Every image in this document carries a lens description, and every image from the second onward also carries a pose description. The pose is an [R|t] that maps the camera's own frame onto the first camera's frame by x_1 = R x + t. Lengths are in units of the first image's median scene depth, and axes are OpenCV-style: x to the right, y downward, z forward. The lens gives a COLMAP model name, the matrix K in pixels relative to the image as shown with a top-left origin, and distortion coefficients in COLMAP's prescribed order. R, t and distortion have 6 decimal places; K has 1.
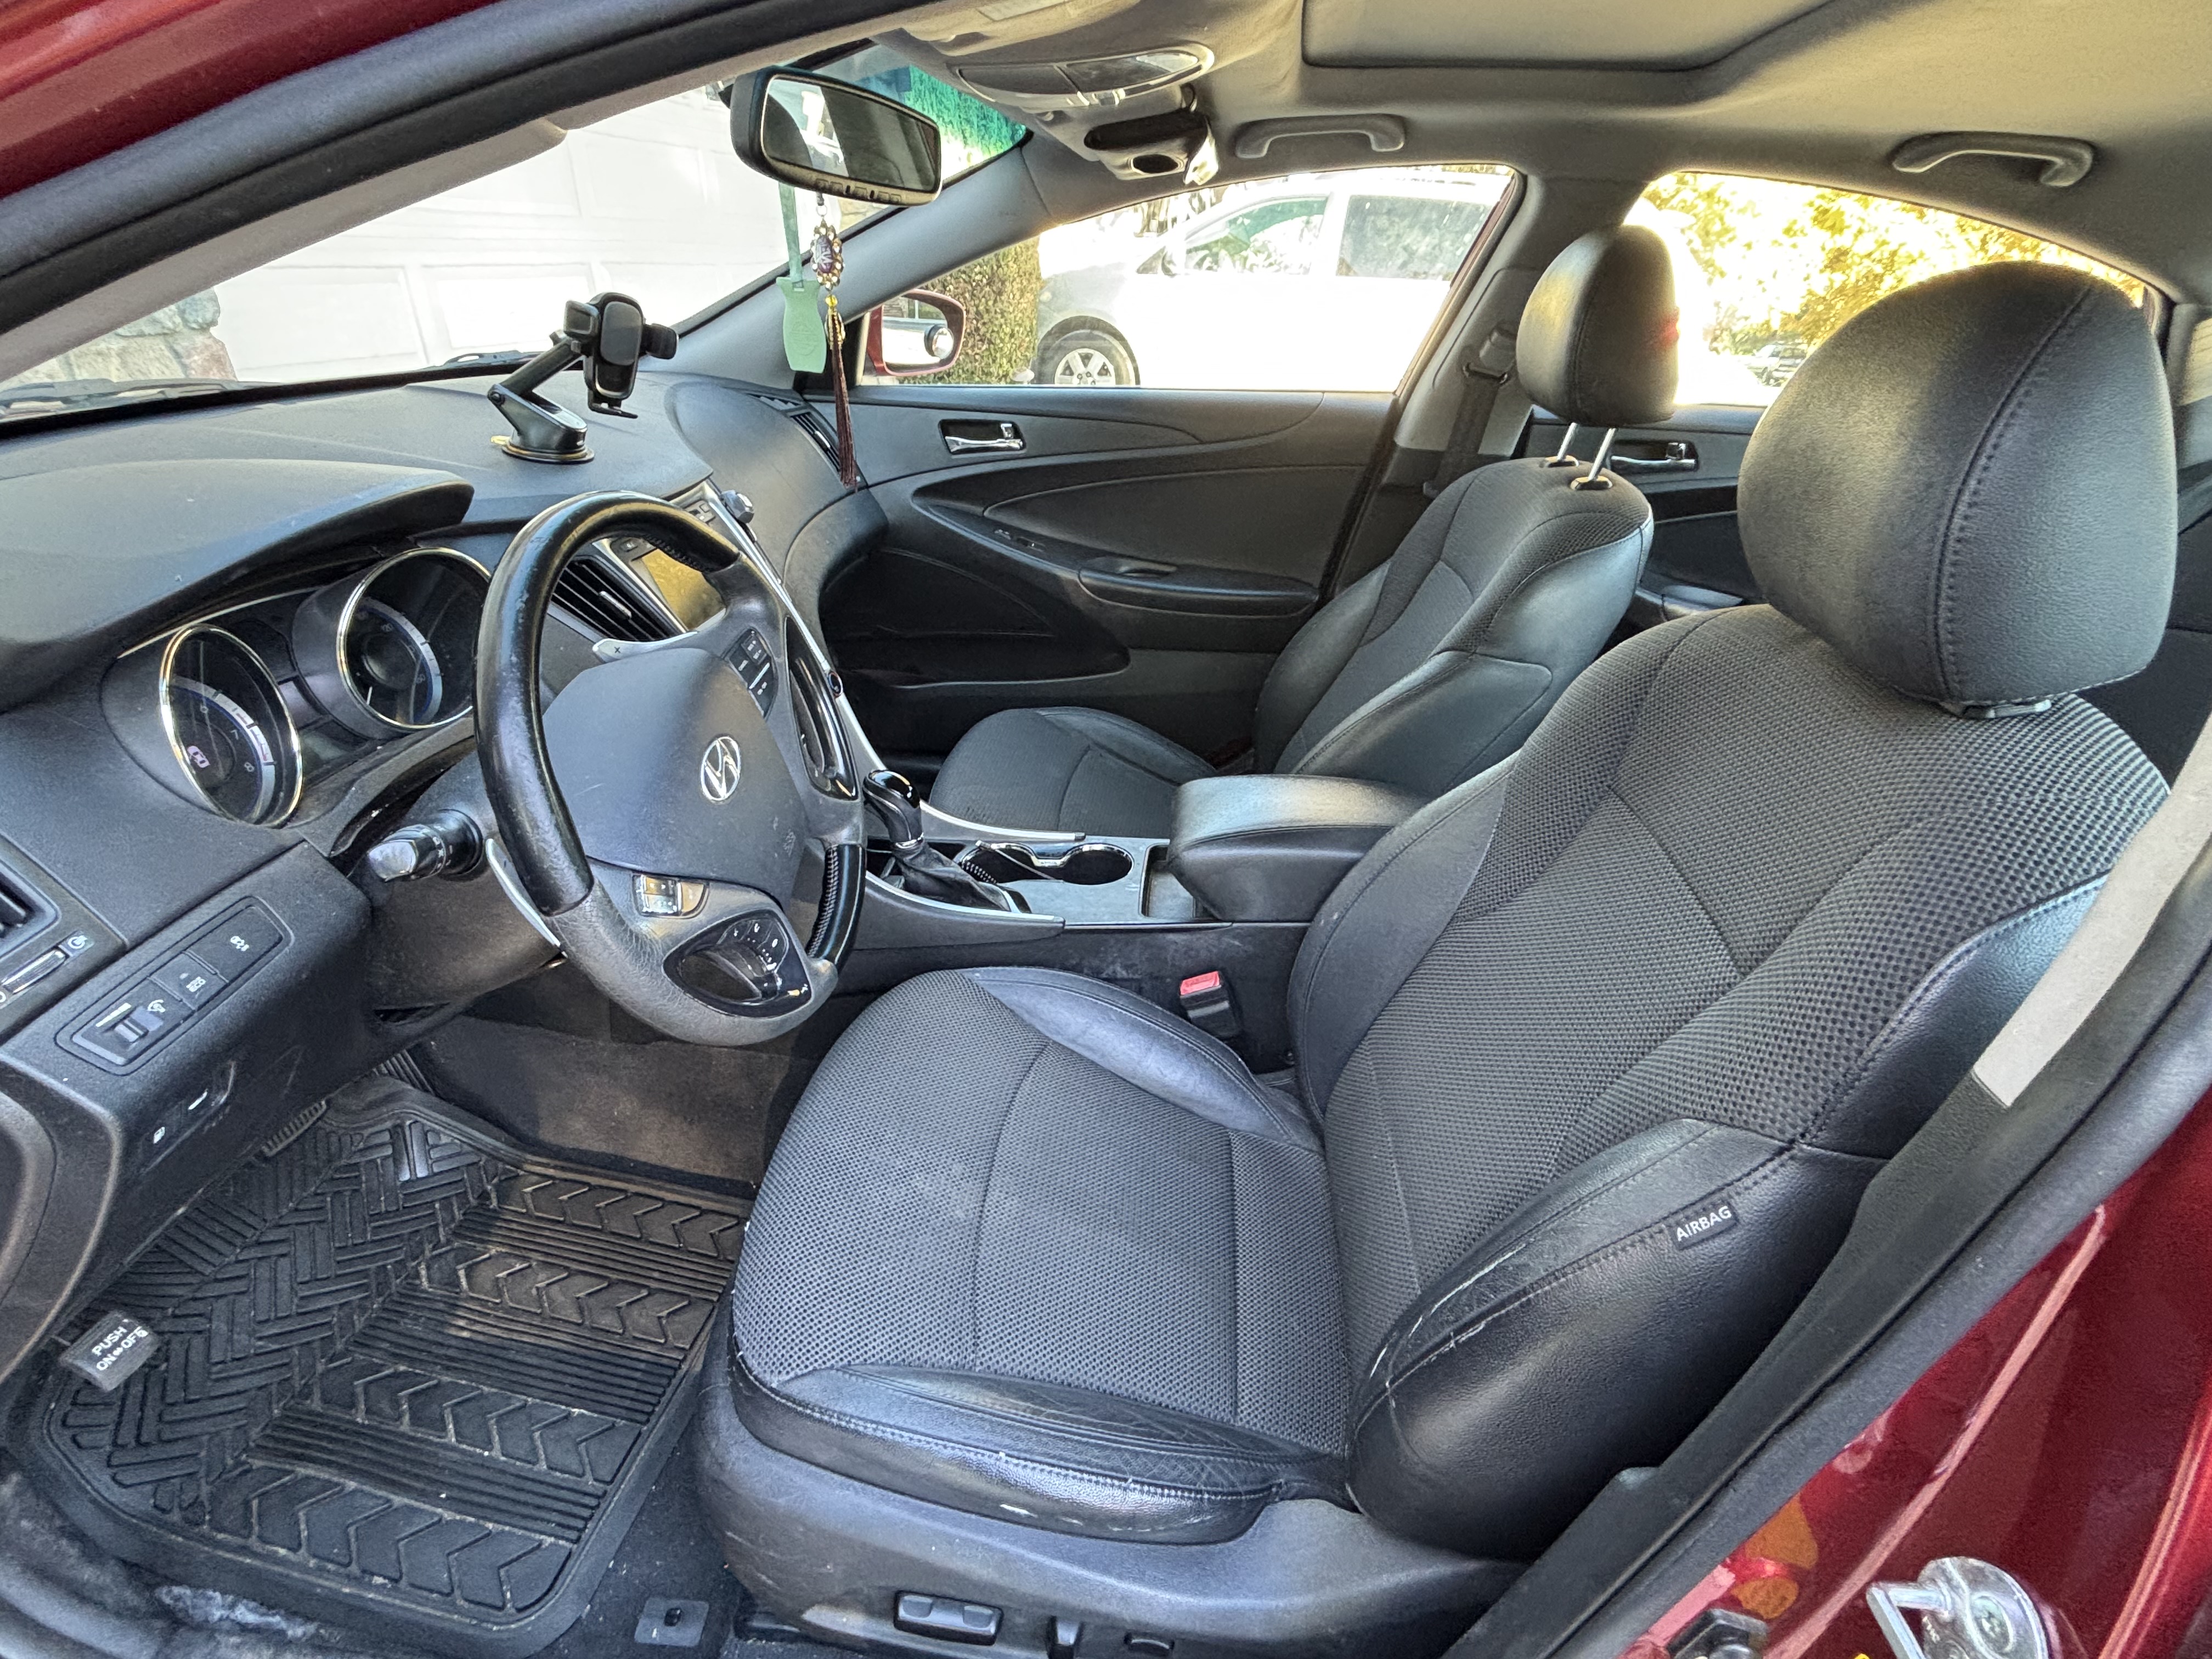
lens RADIAL K [[1067.1, 0, 1109.6], [0, 1067.1, 814.1], [0, 0, 1]] dist [0.003209, -0.000648]
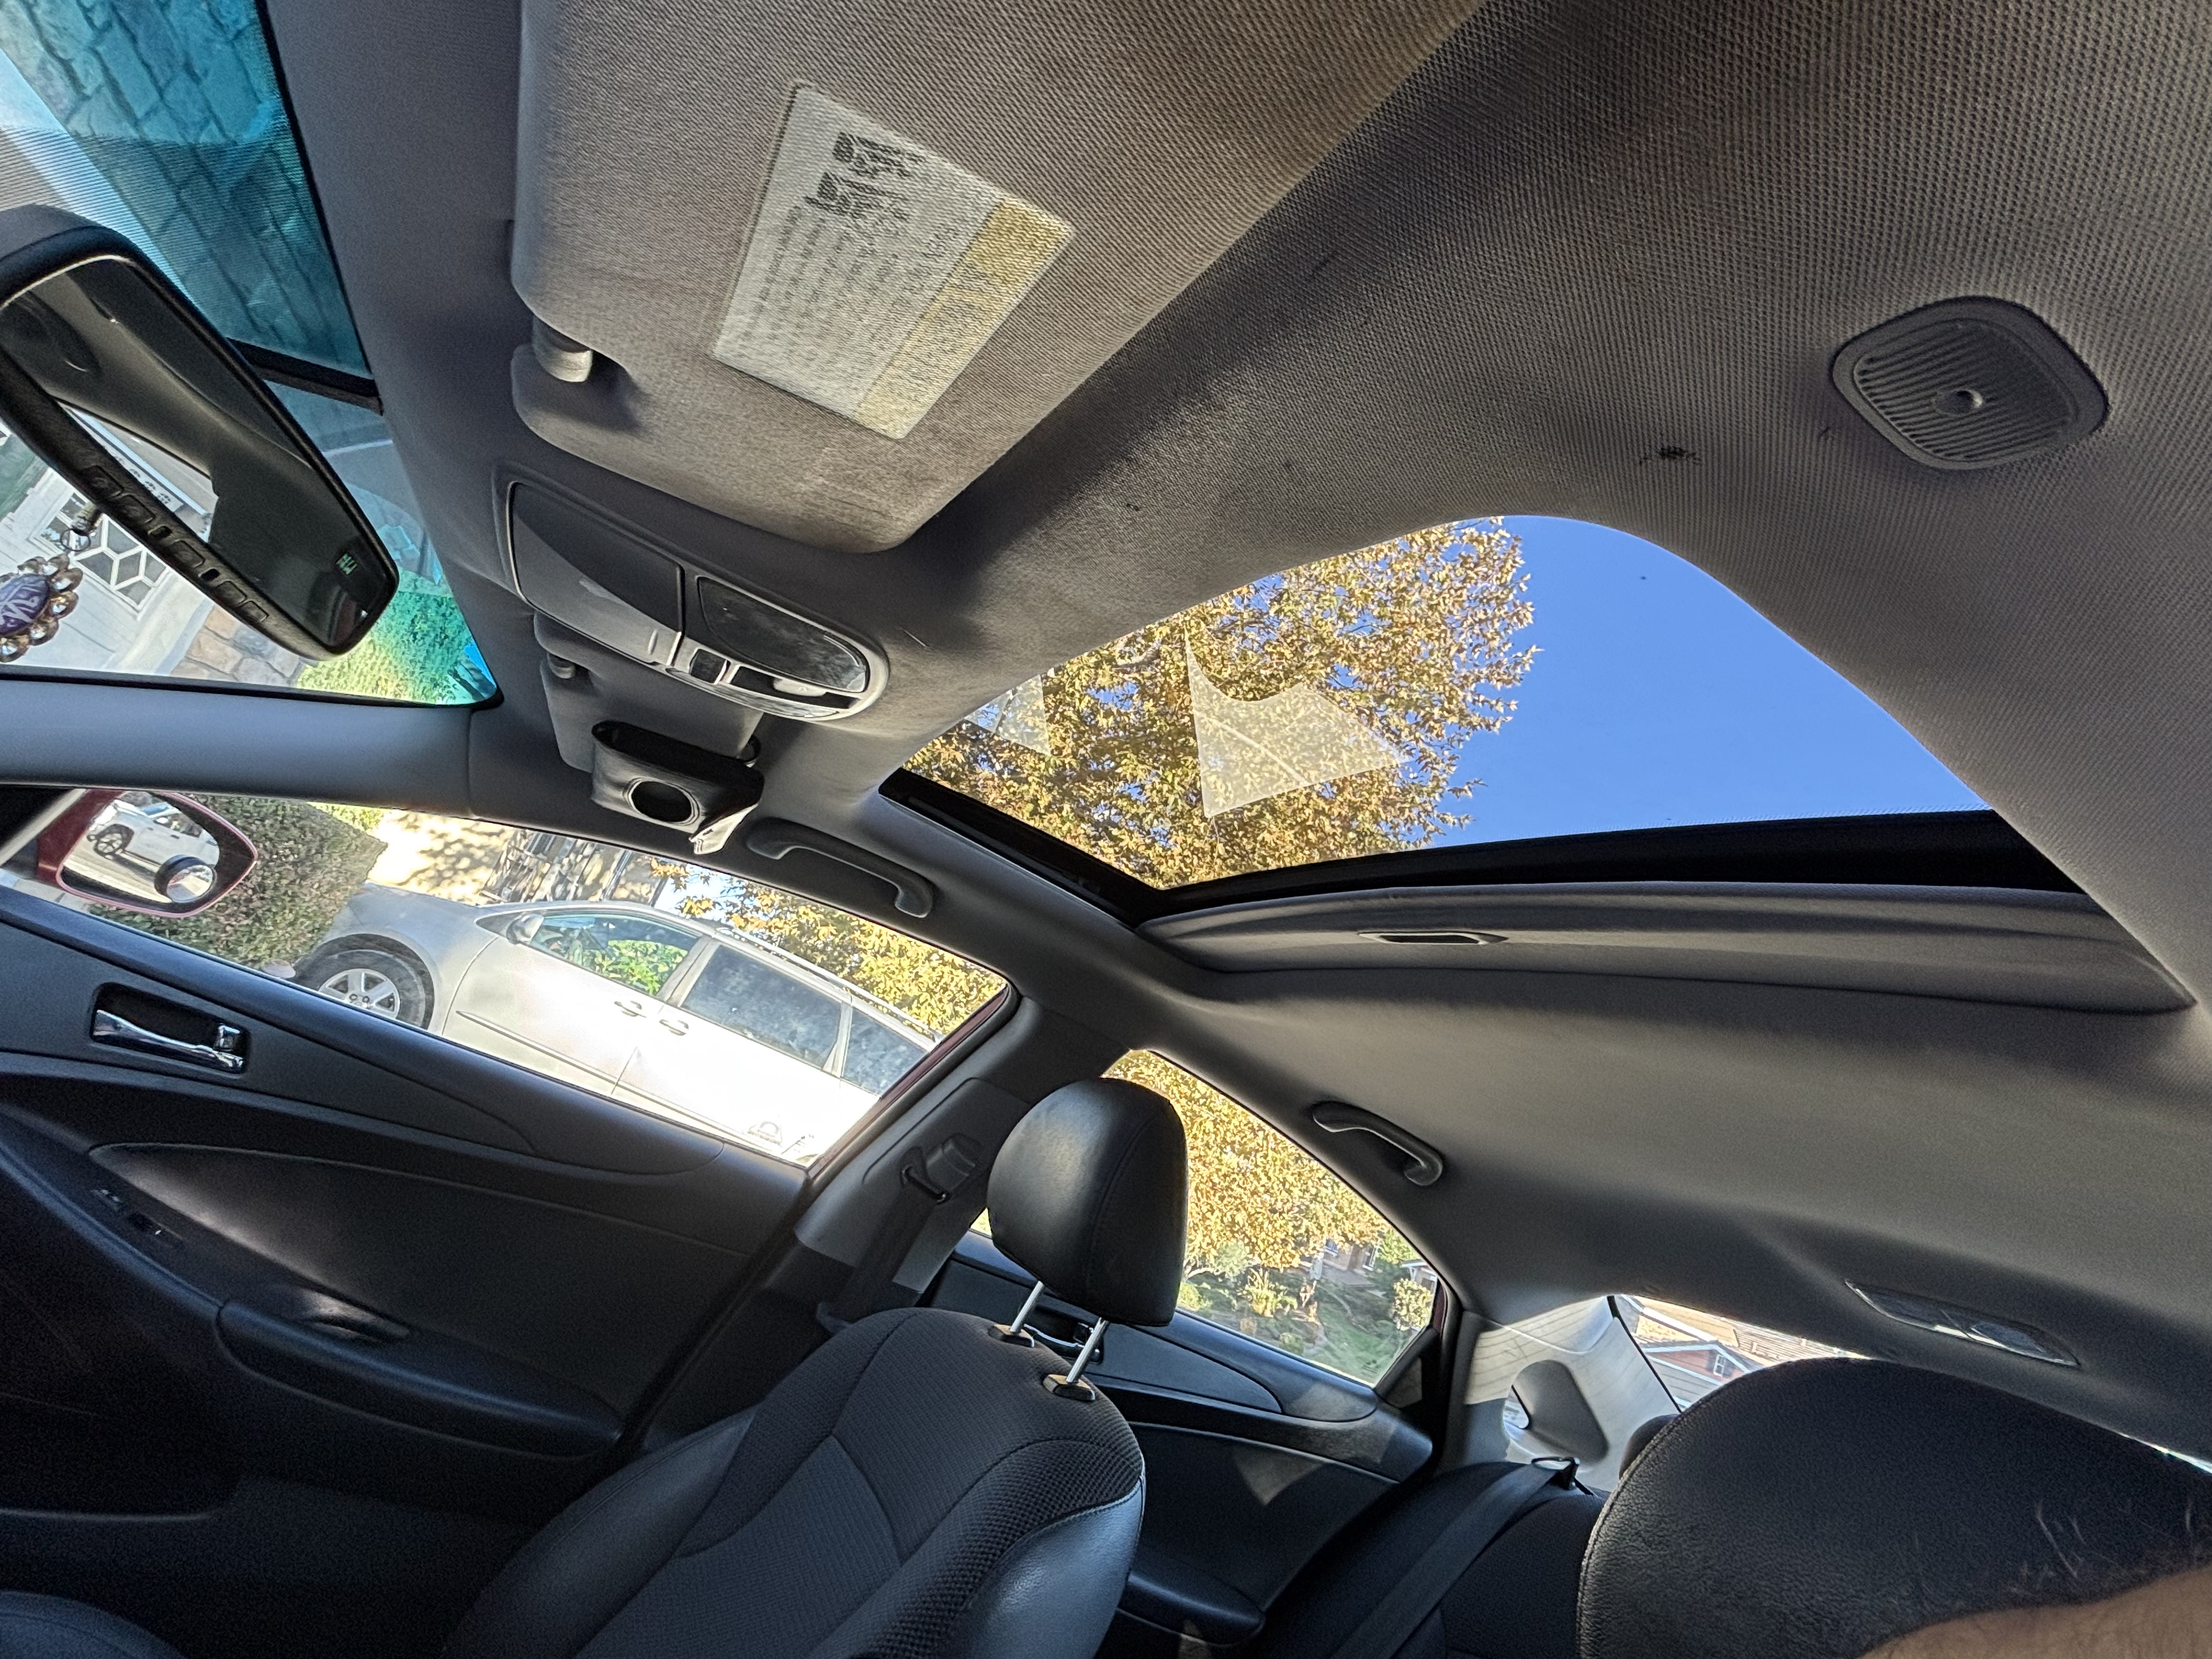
lens RADIAL K [[1067.1, 0, 1099.2], [0, 1067.1, 807.0], [0, 0, 1]] dist [0.003209, -0.000648]
pose [[0.777932, 0.452318, 0.436154, -0.037018], [-0.072693, 0.754253, -0.652548, -0.107959], [-0.624129, 0.475932, 0.619638, 0.274747]]
